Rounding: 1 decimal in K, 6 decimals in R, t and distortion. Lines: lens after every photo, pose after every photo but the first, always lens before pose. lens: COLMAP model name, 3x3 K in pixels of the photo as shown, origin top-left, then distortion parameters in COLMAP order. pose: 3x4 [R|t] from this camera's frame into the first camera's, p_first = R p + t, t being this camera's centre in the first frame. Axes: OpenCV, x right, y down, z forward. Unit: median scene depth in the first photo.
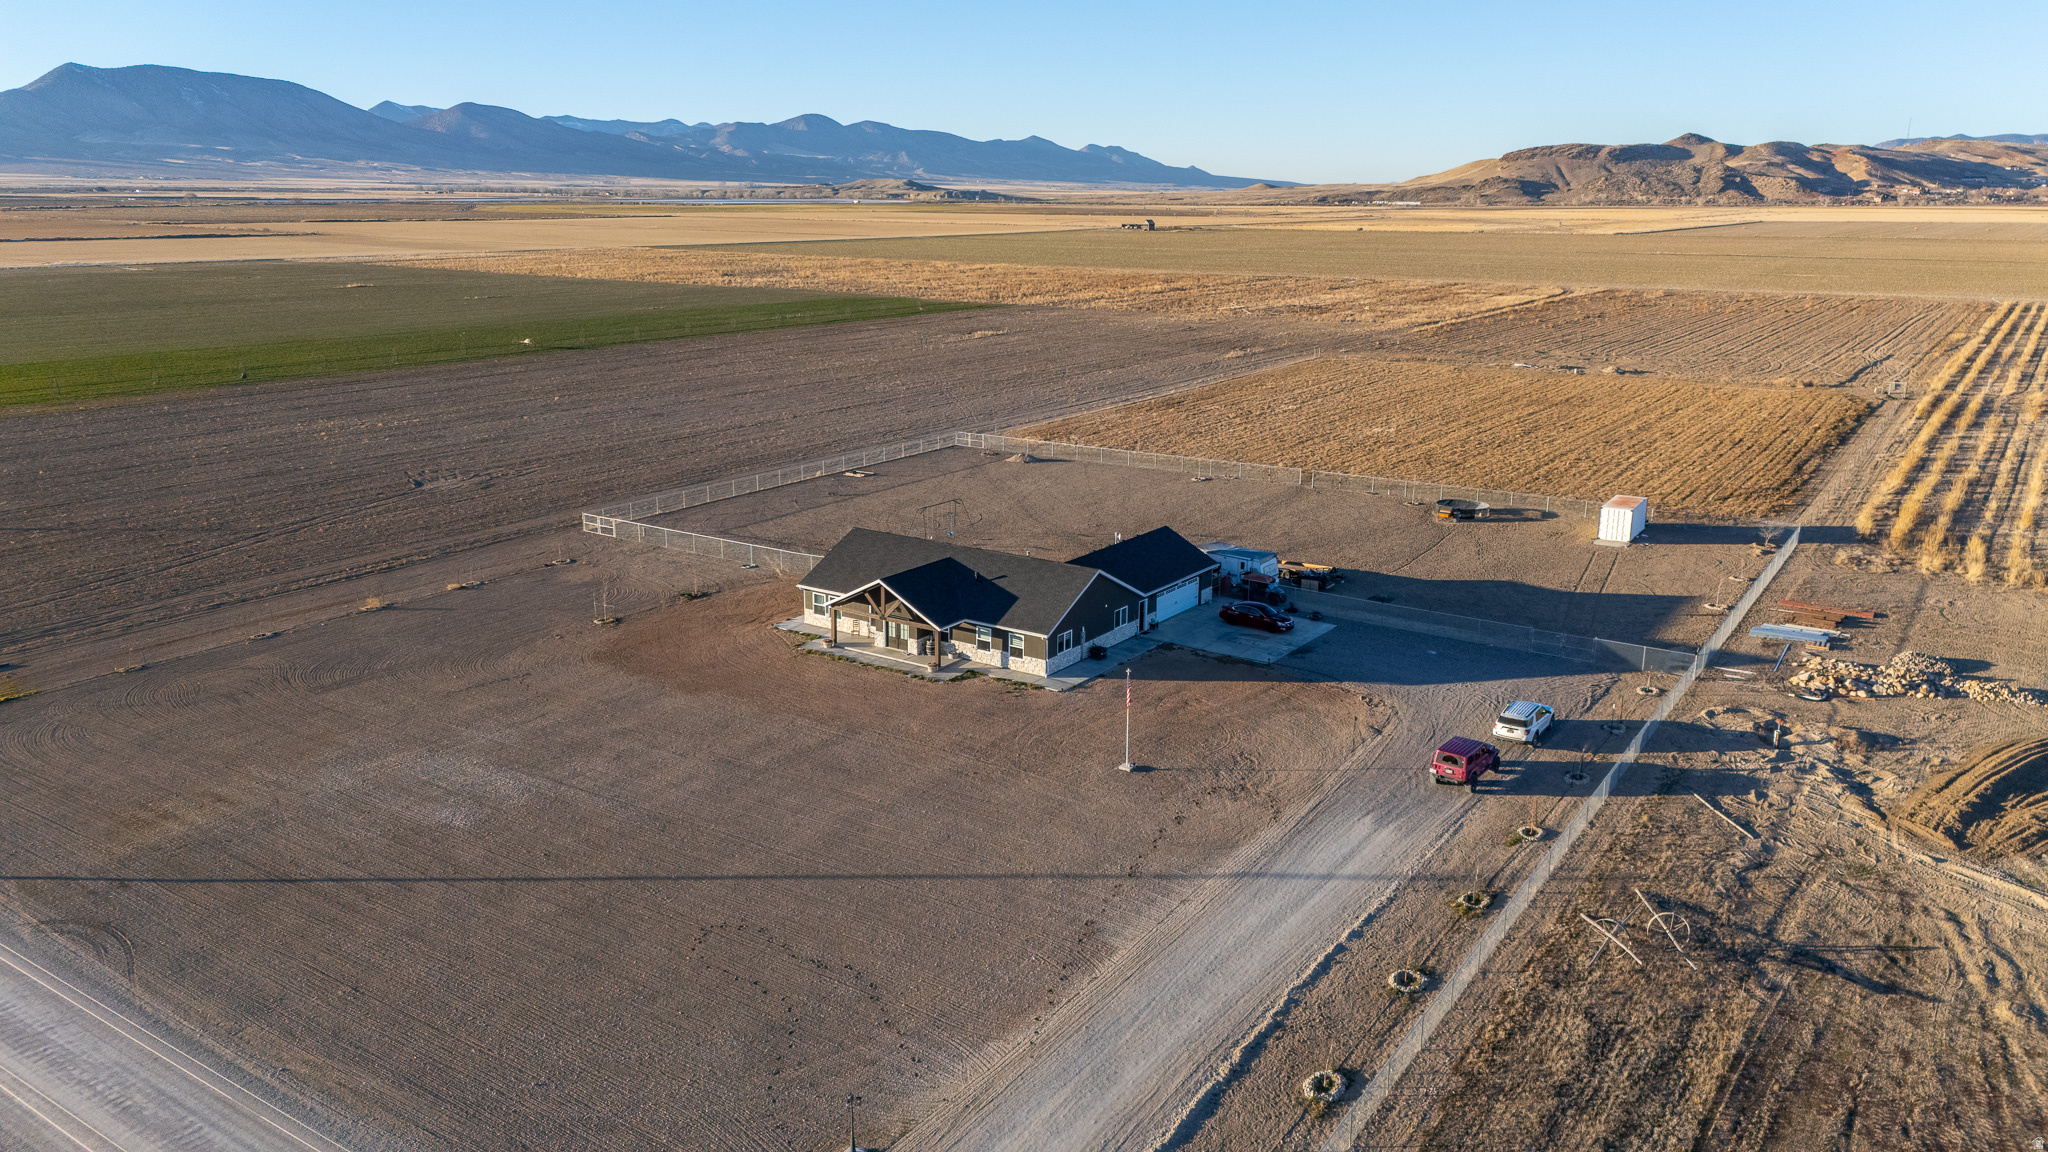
lens RADIAL K [[1495.5, 0, 1022.9], [0, 1495.5, 574.0], [0, 0, 1]] dist [0.075077, -0.066463]
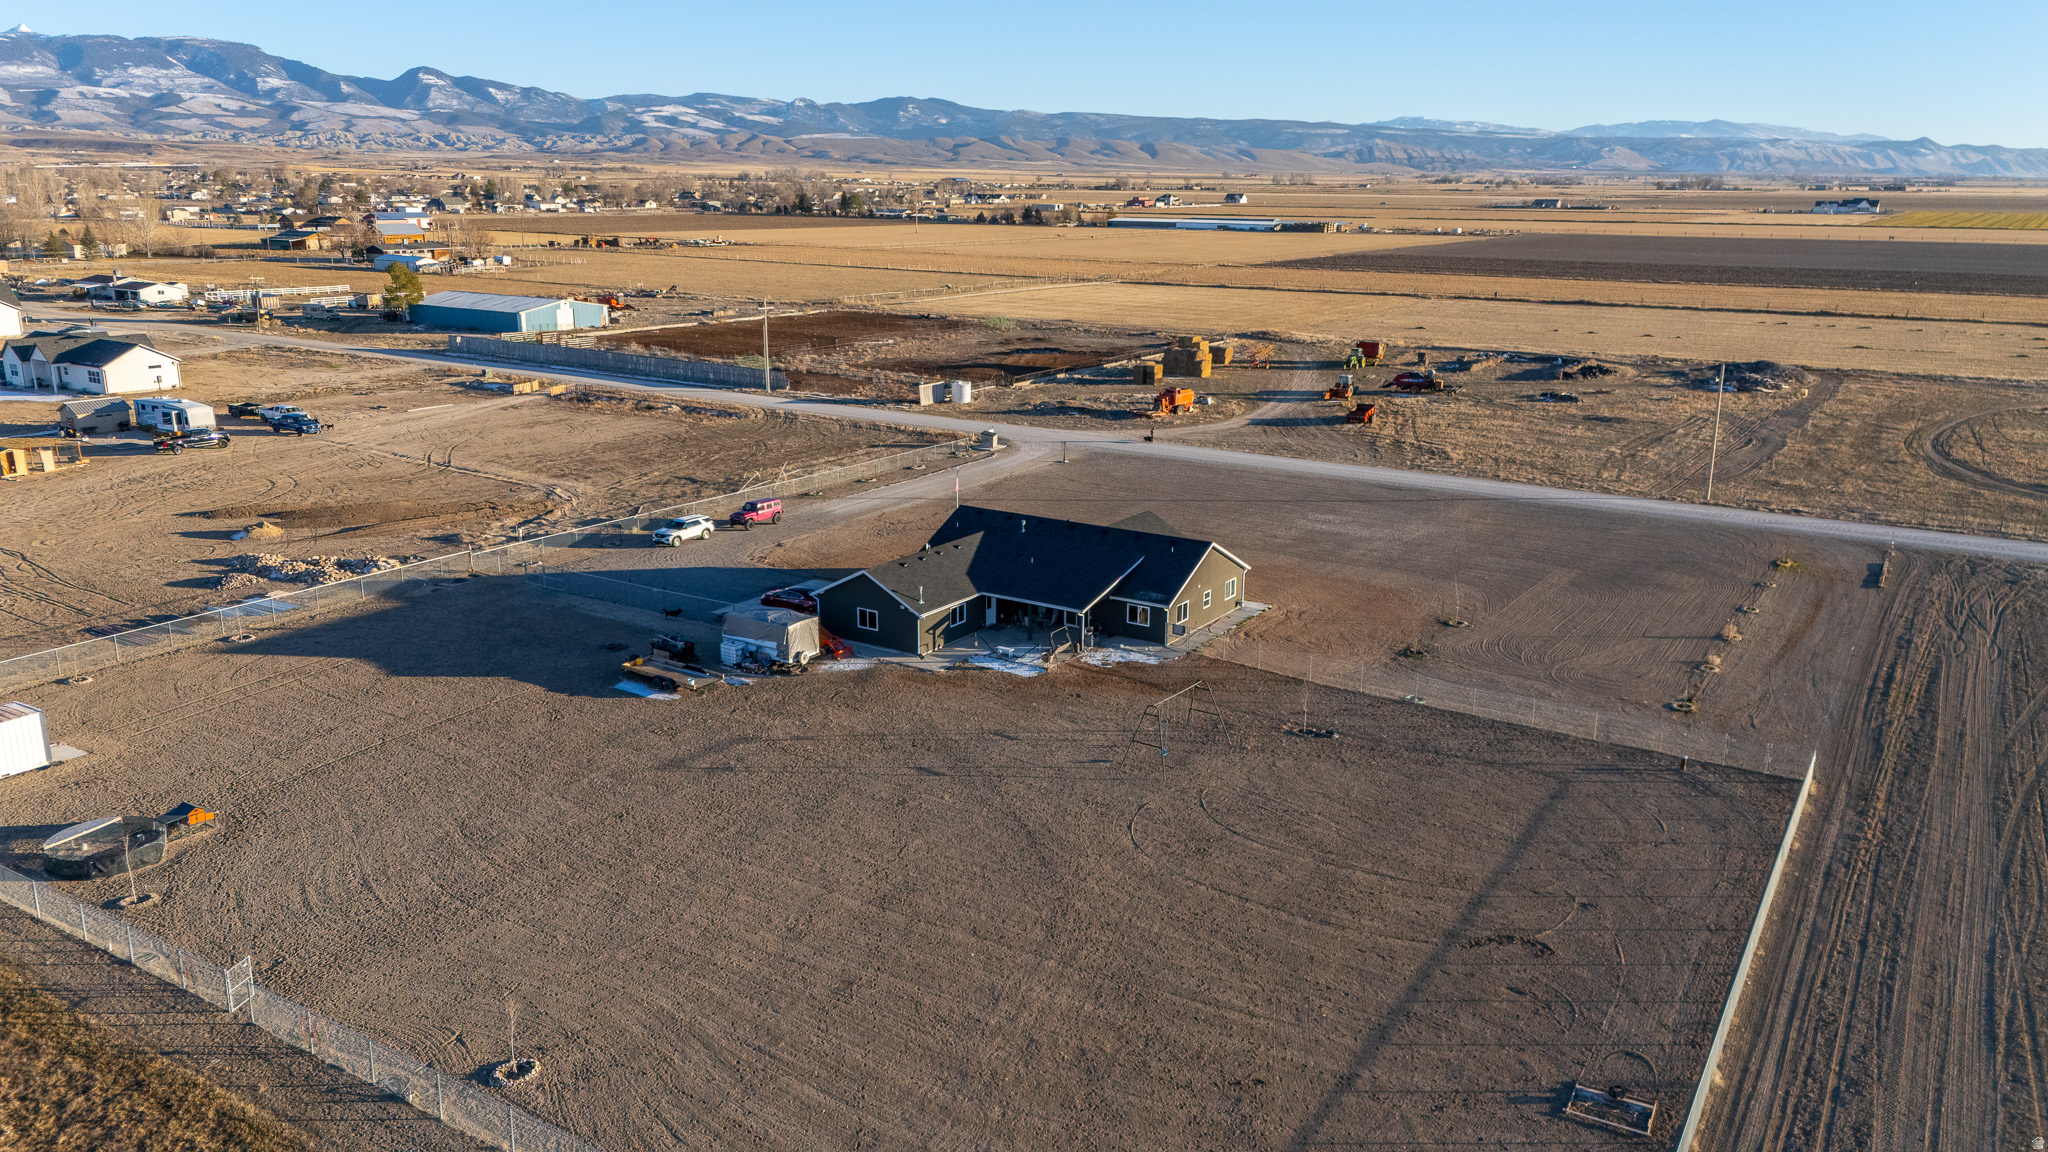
lens RADIAL K [[1495.5, 0, 1021.2], [0, 1495.5, 571.6], [0, 0, 1]] dist [0.075077, -0.066463]
pose [[-0.999689, -0.007600, -0.023733, 0.030007], [-0.018236, 0.872200, 0.488810, -0.504440], [0.016985, 0.489091, -0.872068, 1.962781]]
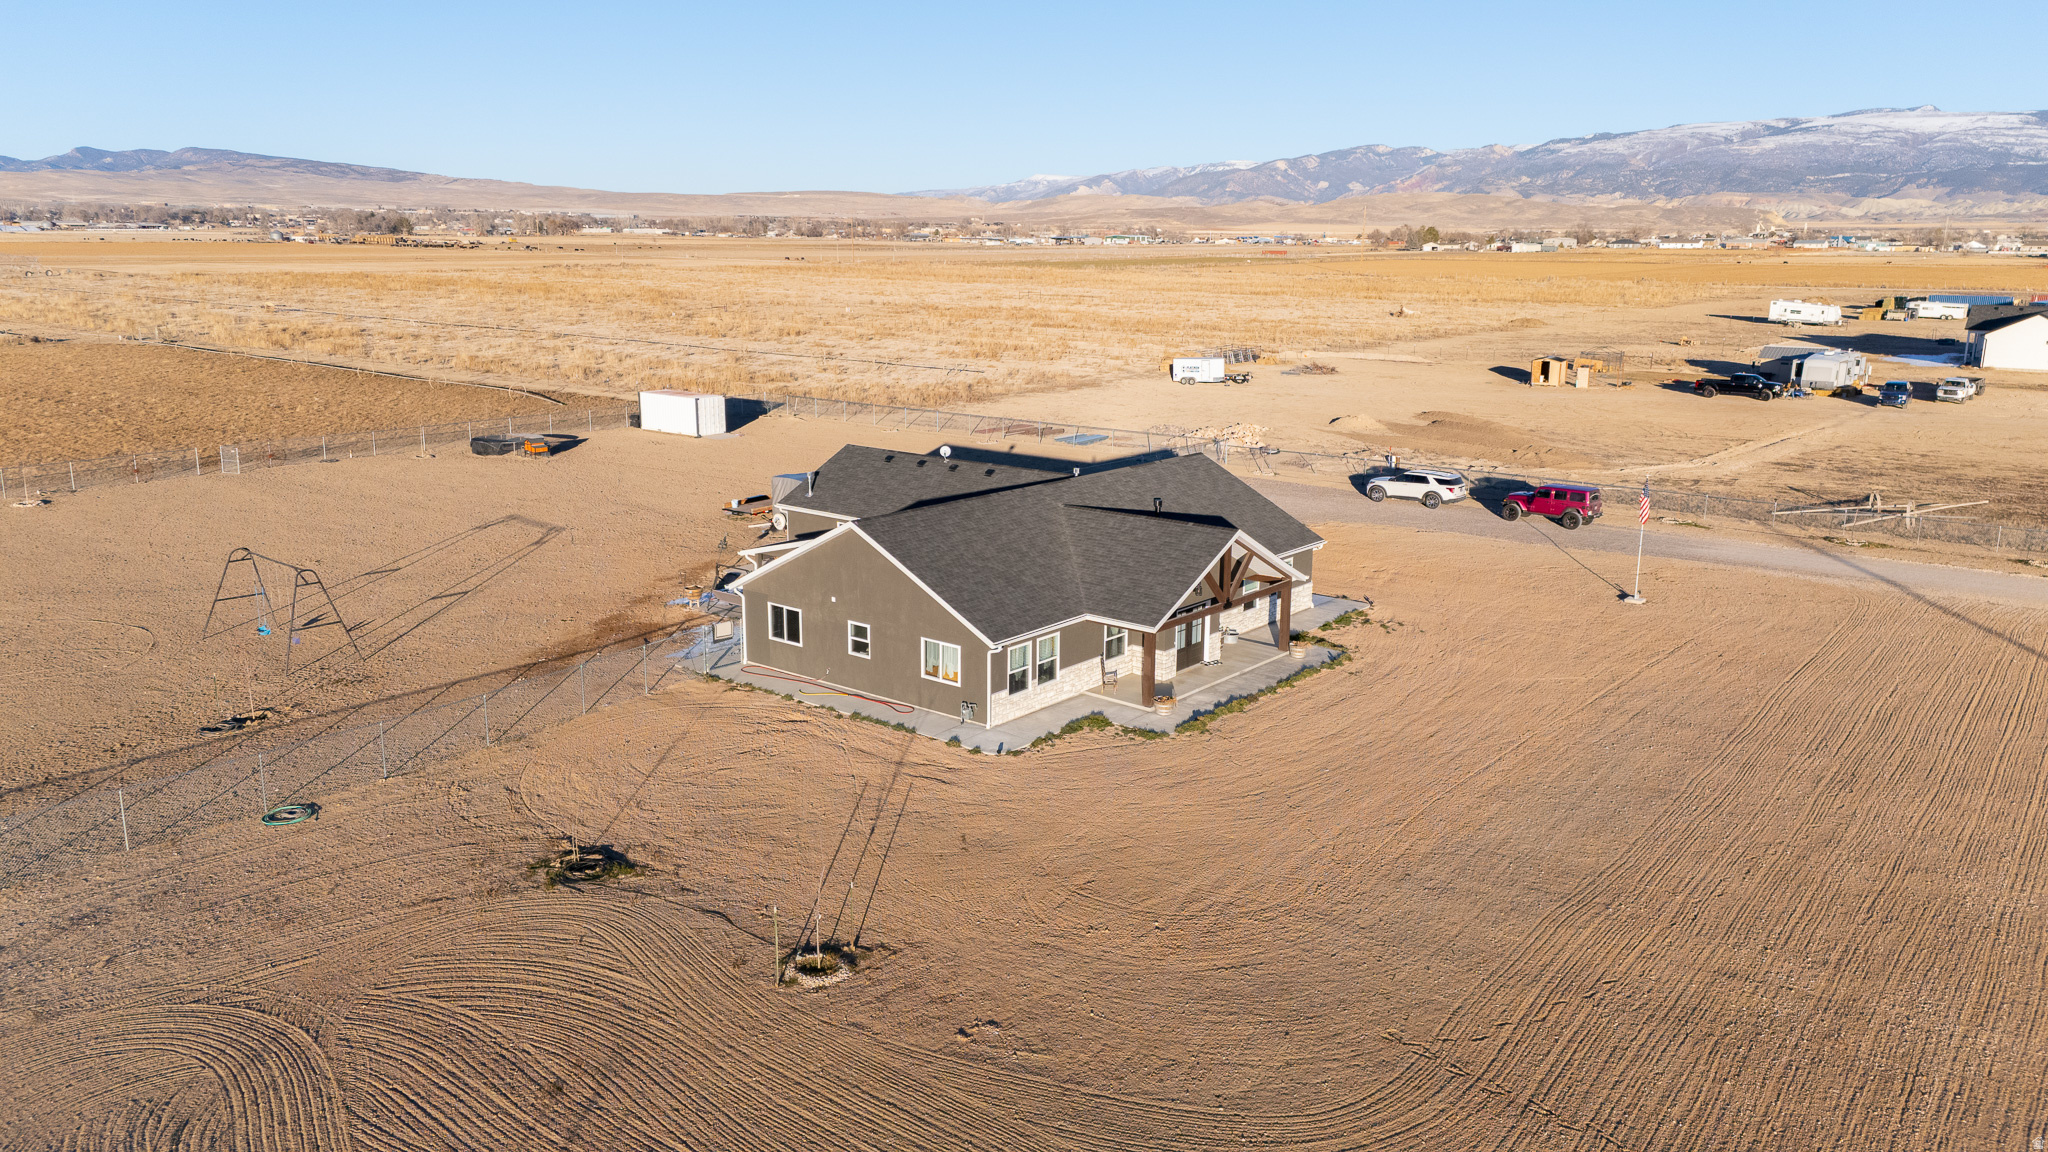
lens RADIAL K [[1495.5, 0, 1024.9], [0, 1495.5, 572.0], [0, 0, 1]] dist [0.075077, -0.066463]
pose [[0.075858, -0.225839, 0.971207, -0.588741], [0.243460, 0.948729, 0.201596, -0.101712], [-0.966940, 0.221157, 0.126951, 0.969791]]
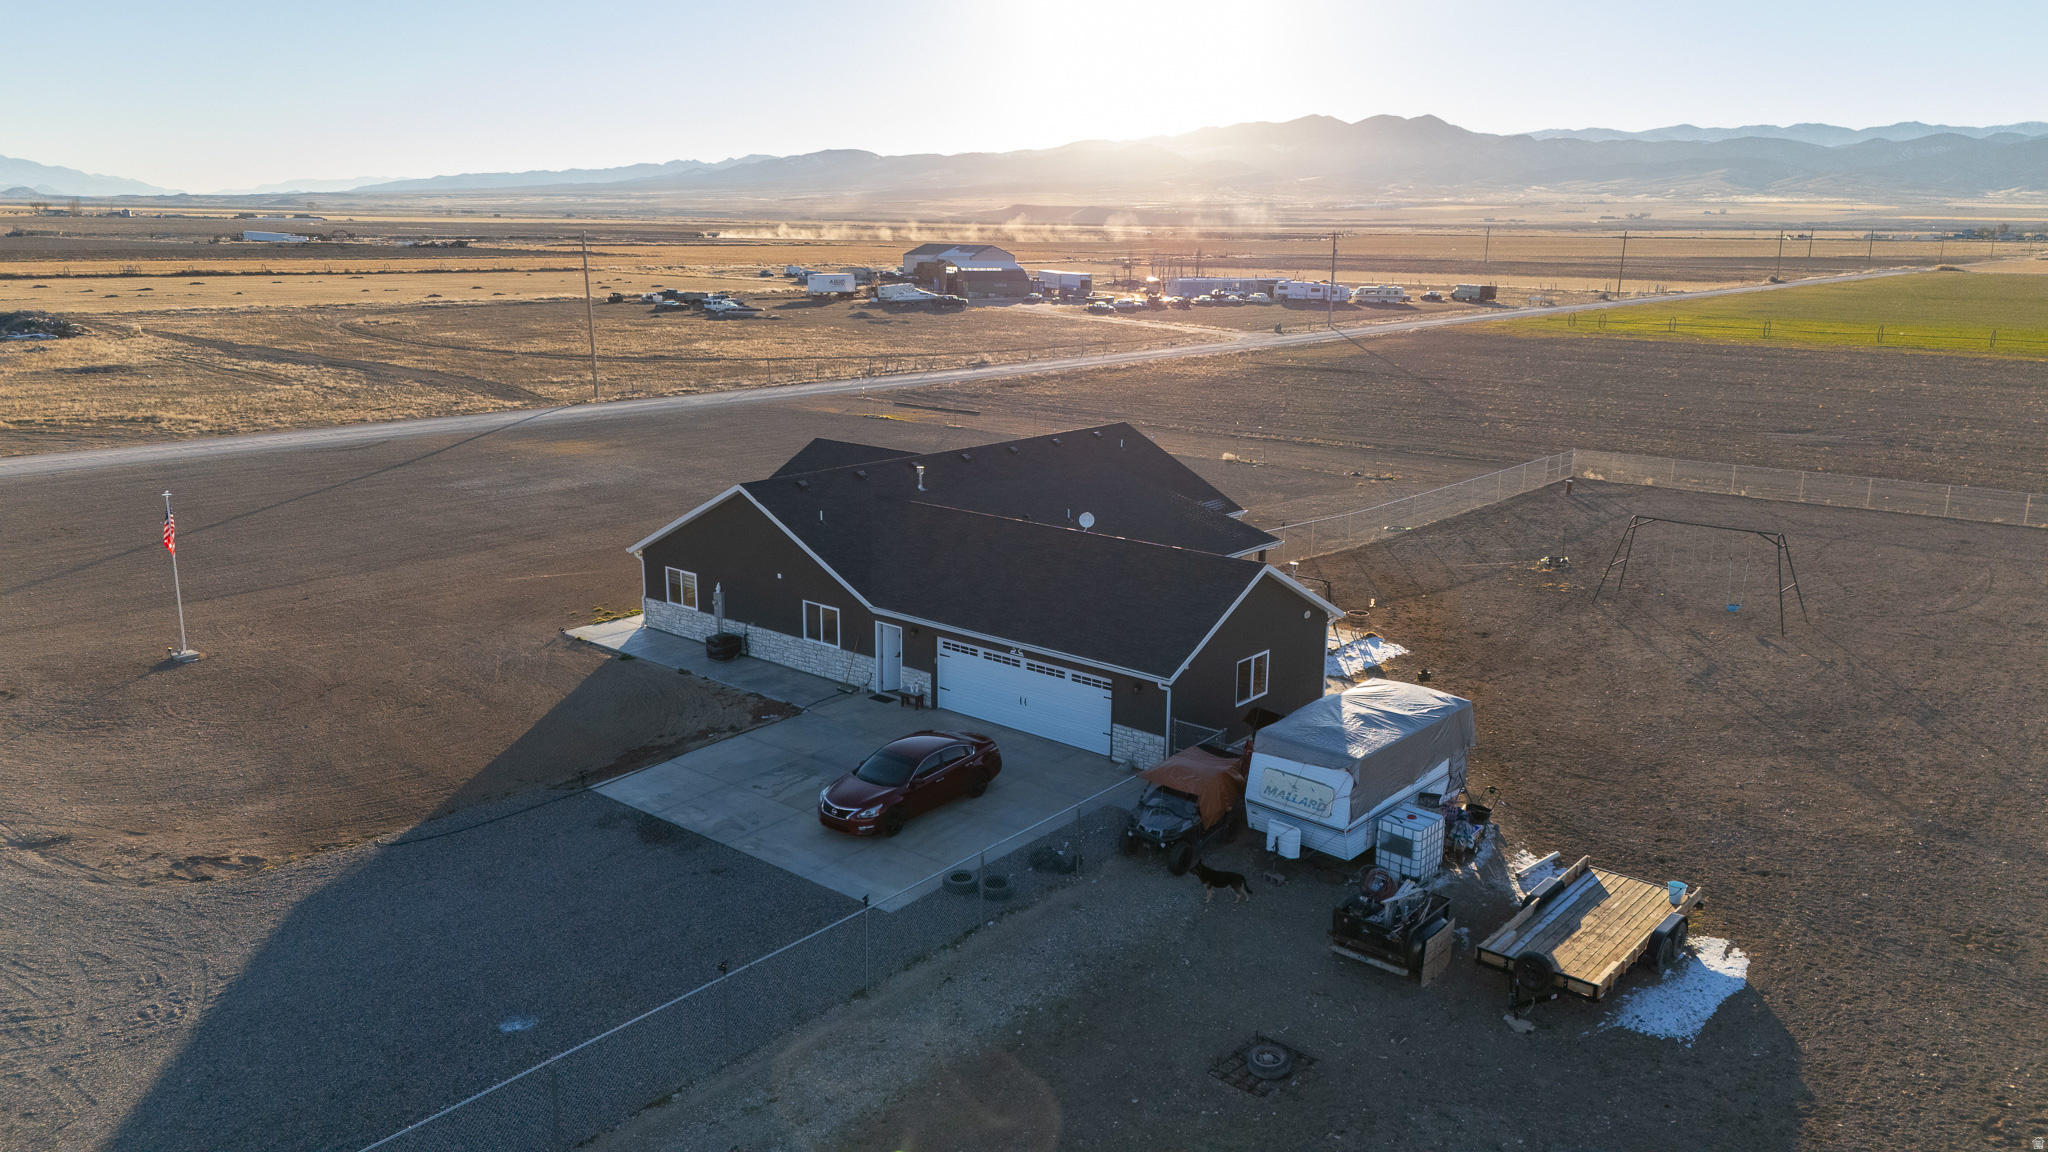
lens RADIAL K [[1495.5, 0, 1023.6], [0, 1495.5, 578.6], [0, 0, 1]] dist [0.075077, -0.066463]
pose [[-0.092616, 0.226961, -0.969490, 0.512791], [-0.260542, 0.934226, 0.243595, -0.115388], [0.961010, 0.275154, -0.027391, 1.076185]]
